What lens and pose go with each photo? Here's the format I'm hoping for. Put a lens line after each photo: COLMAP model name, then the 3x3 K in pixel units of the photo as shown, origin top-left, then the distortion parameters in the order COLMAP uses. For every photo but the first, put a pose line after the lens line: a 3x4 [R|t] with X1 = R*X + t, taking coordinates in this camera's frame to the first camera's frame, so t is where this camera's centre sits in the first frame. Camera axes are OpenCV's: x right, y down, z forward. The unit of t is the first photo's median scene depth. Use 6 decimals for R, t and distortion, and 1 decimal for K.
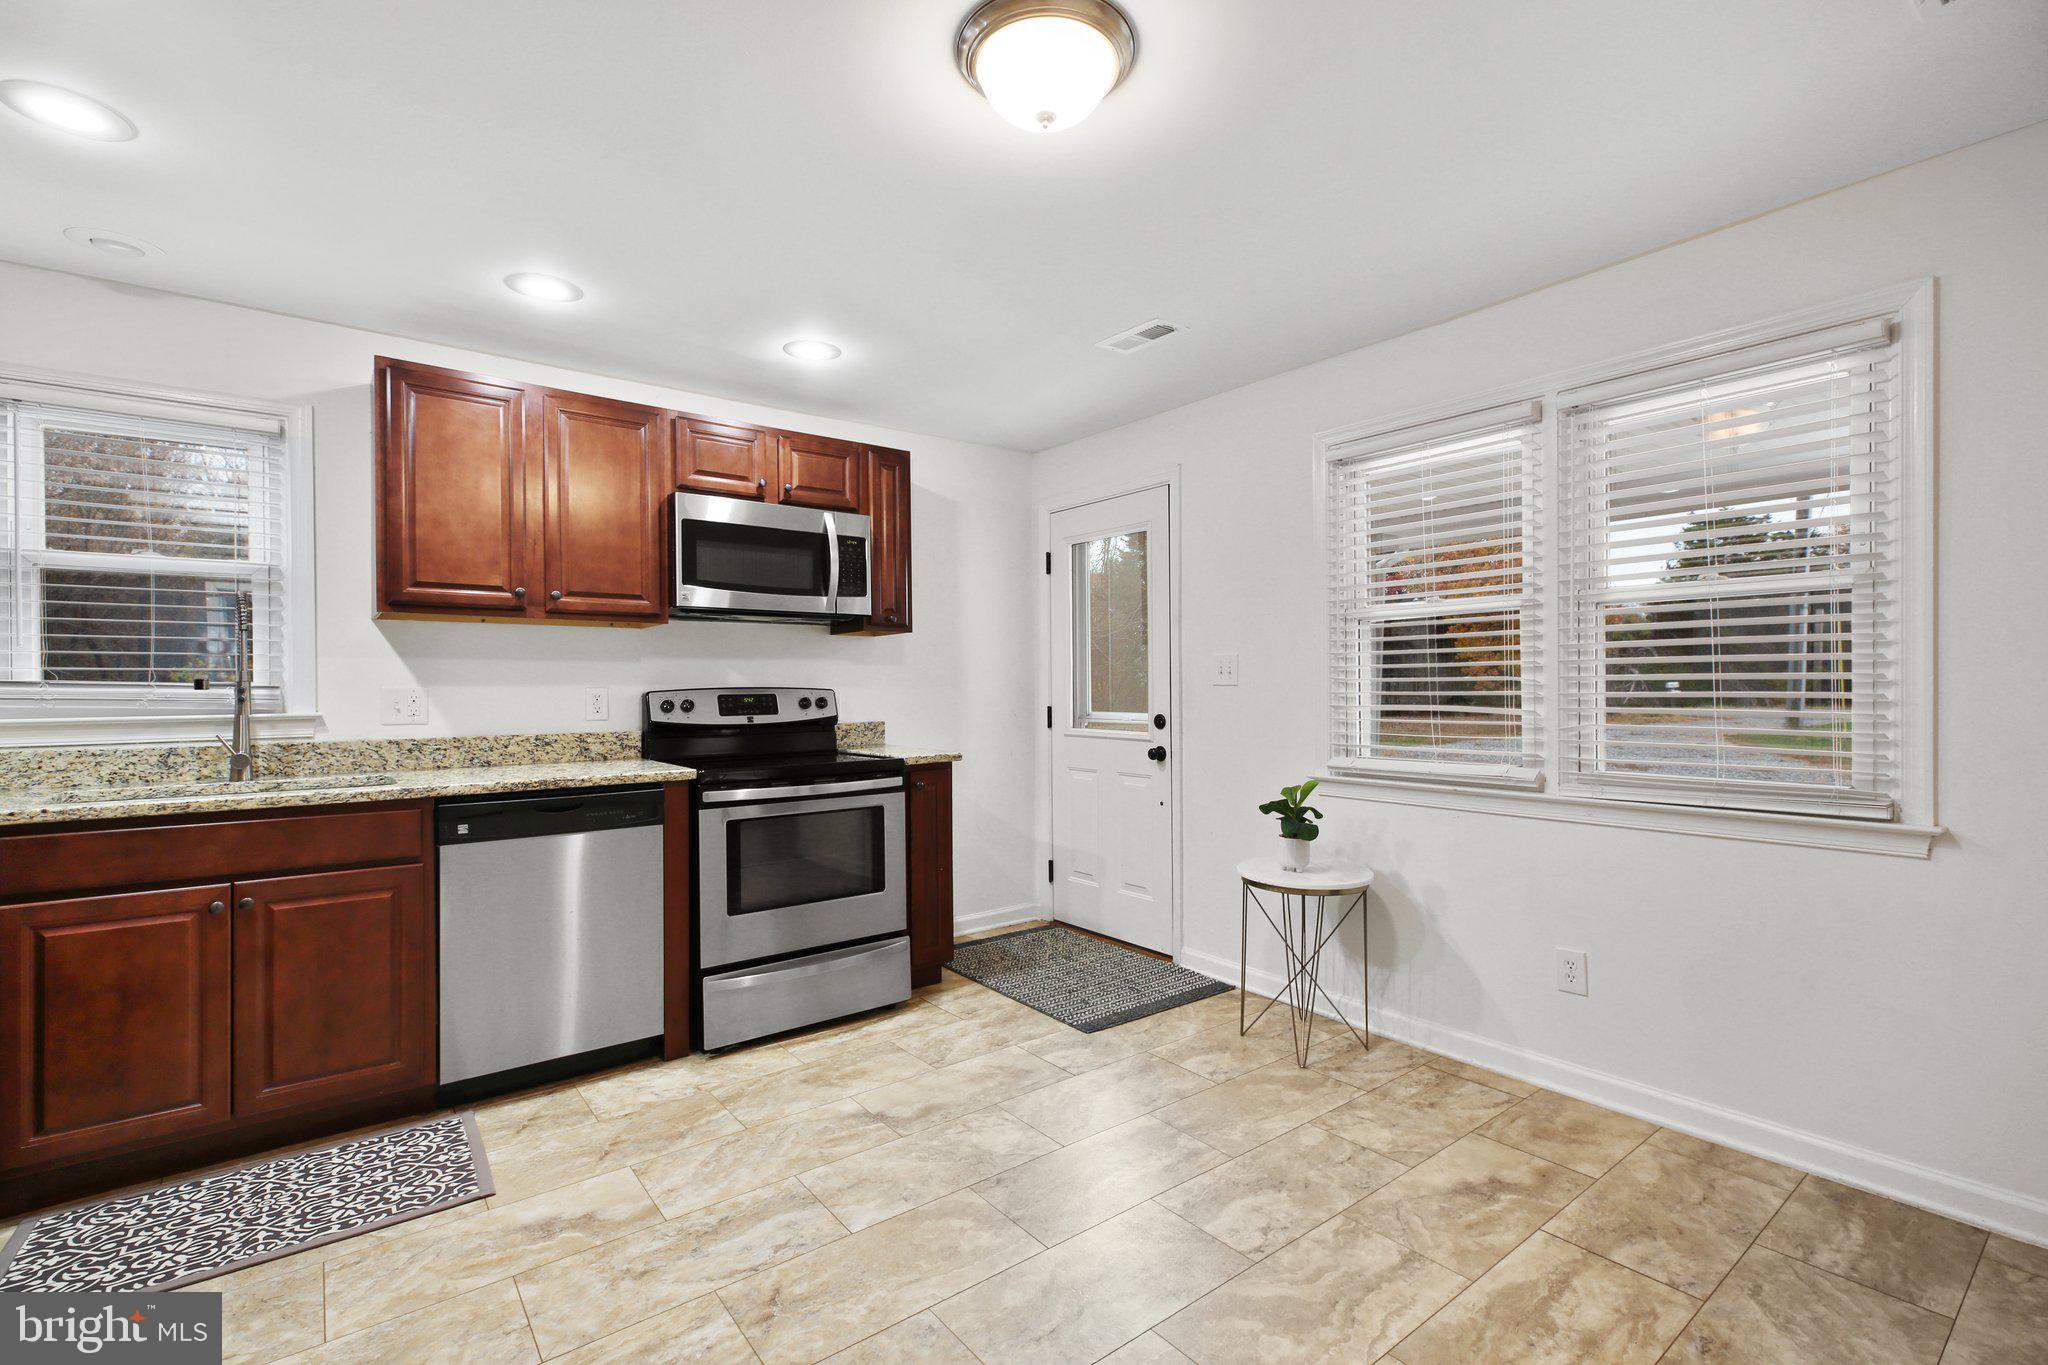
lens RADIAL K [[926.0, 0, 1024.0], [0, 926.0, 682.5], [0, 0, 1]] dist [0.011781, -0.000099]
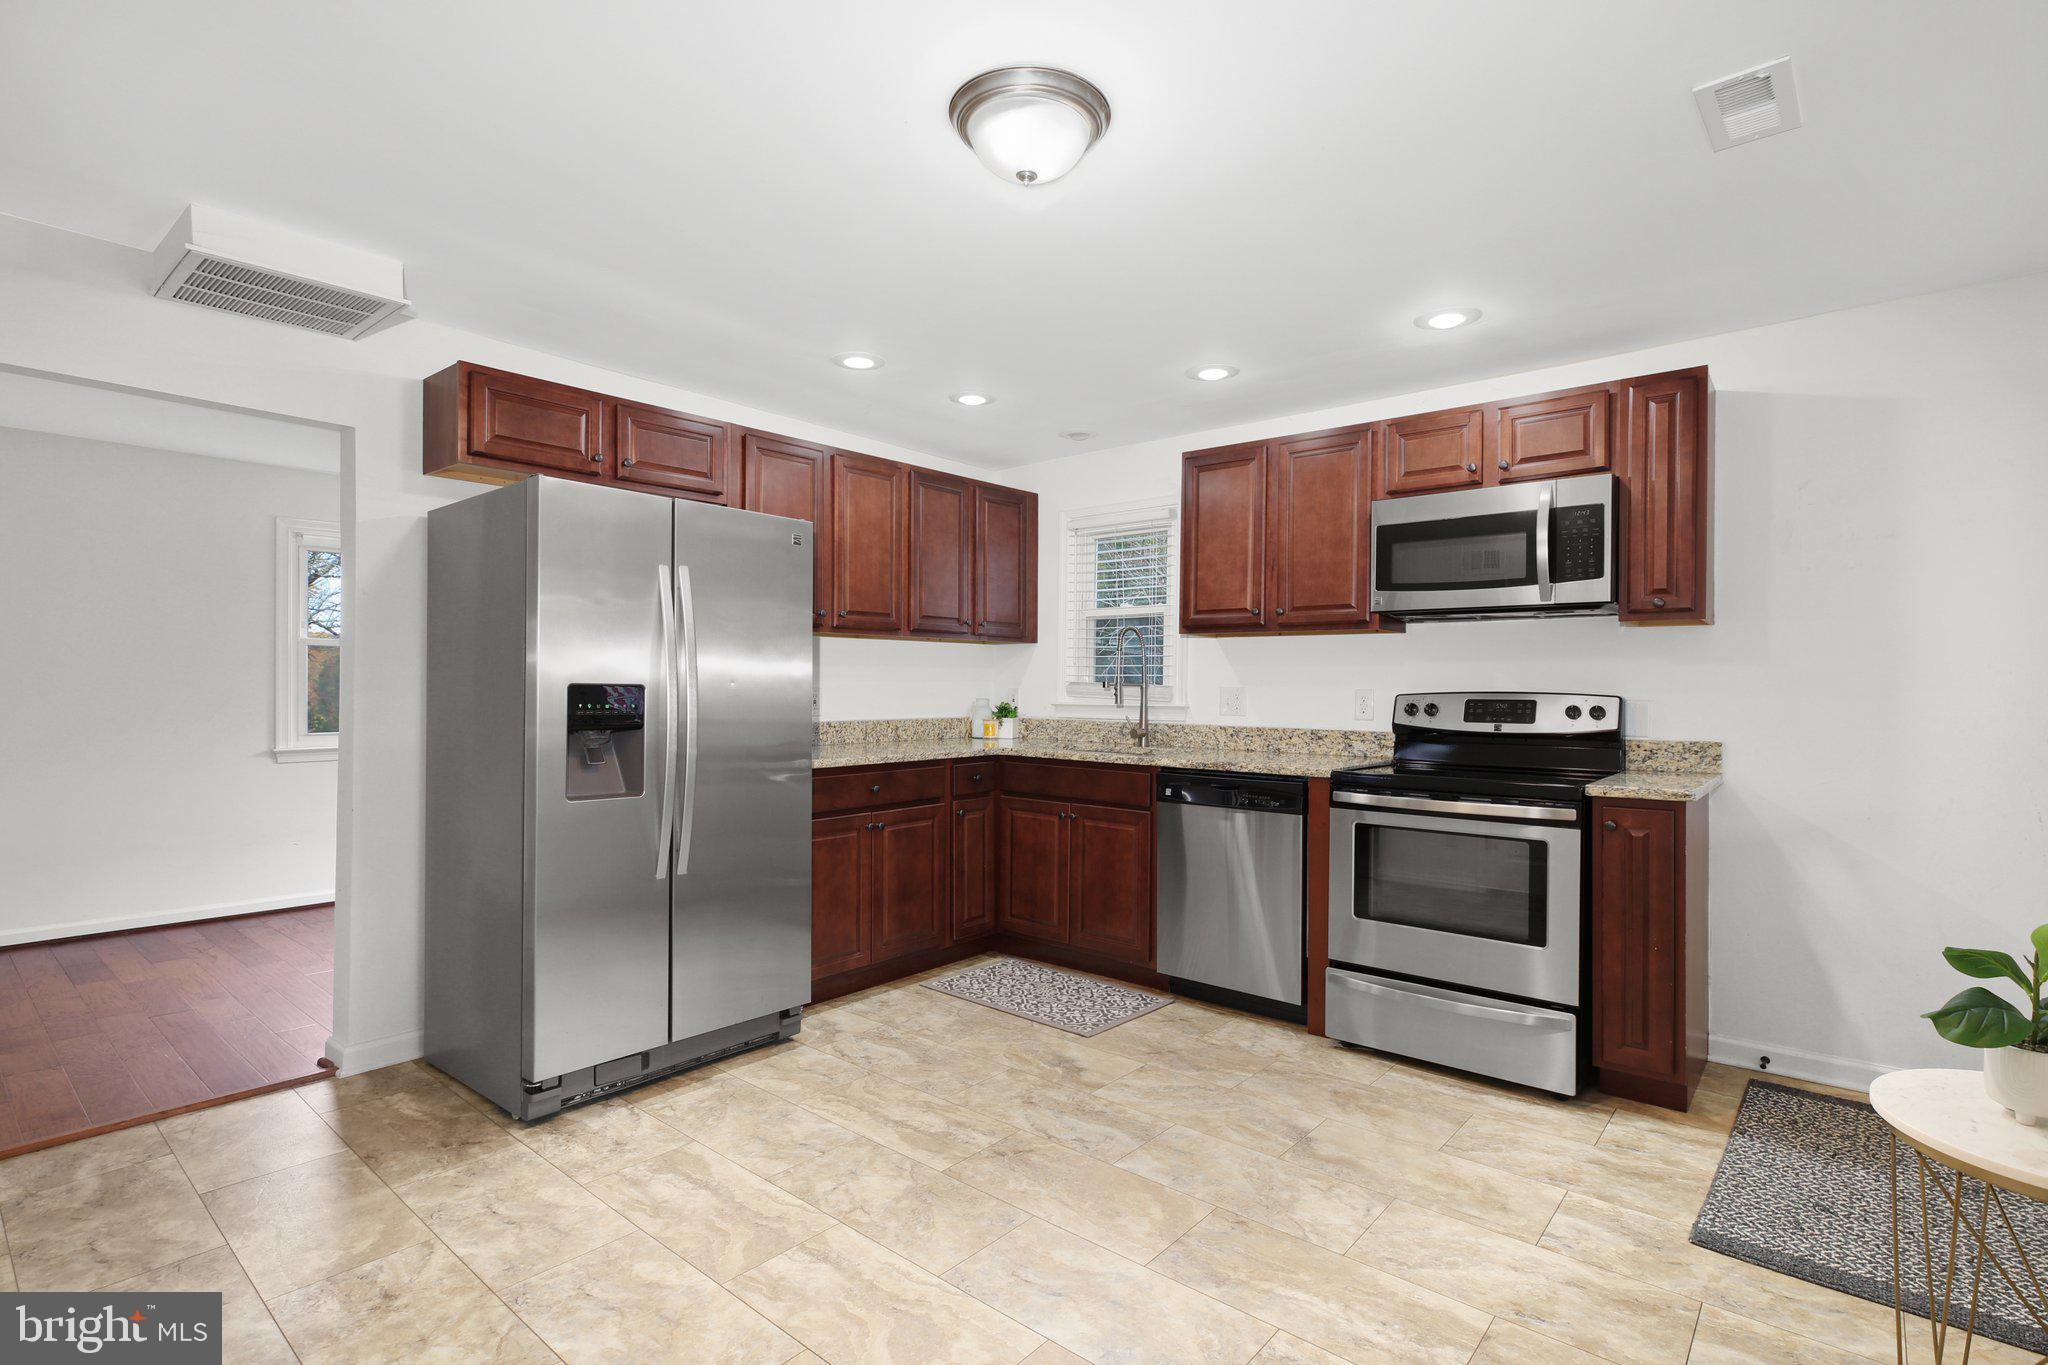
lens RADIAL K [[977.8, 0, 1030.6], [0, 977.8, 685.3], [0, 0, 1]] dist [0.001952, -0.000269]
pose [[0.208222, 0.007287, -0.978054, 0.659396], [-0.005158, 0.999967, 0.006352, -0.005893], [0.978068, 0.003722, 0.208253, 0.437174]]
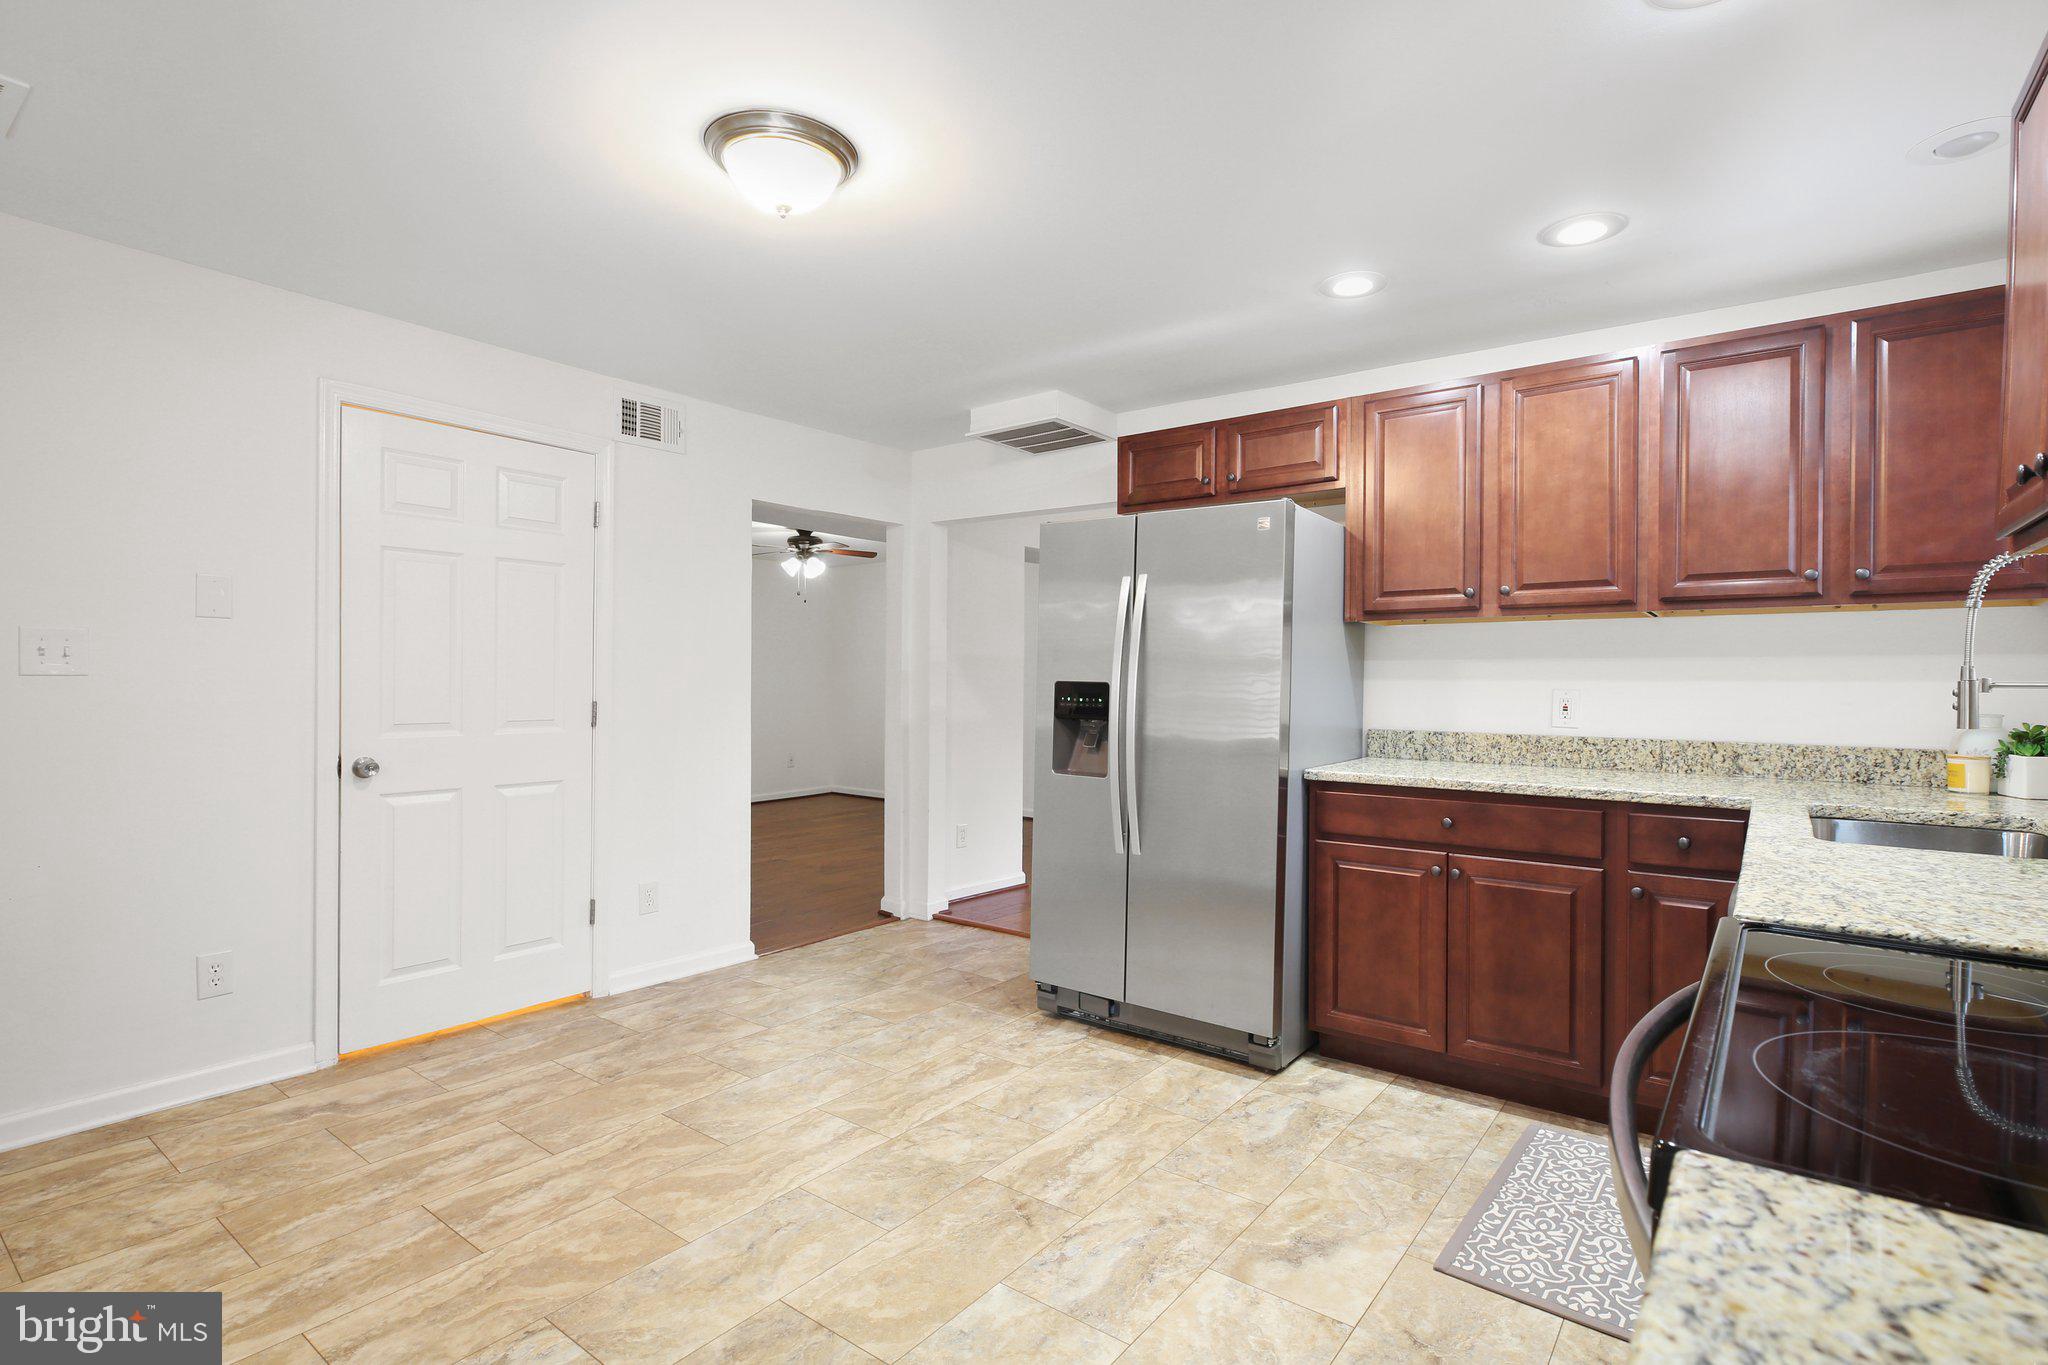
lens RADIAL K [[977.8, 0, 1030.6], [0, 977.8, 685.3], [0, 0, 1]] dist [0.001952, -0.000269]
pose [[-0.964441, 0.002016, -0.264292, 0.027088], [0.000685, 0.999987, 0.005128, -0.001259], [0.264298, 0.004765, -0.964429, 1.309083]]
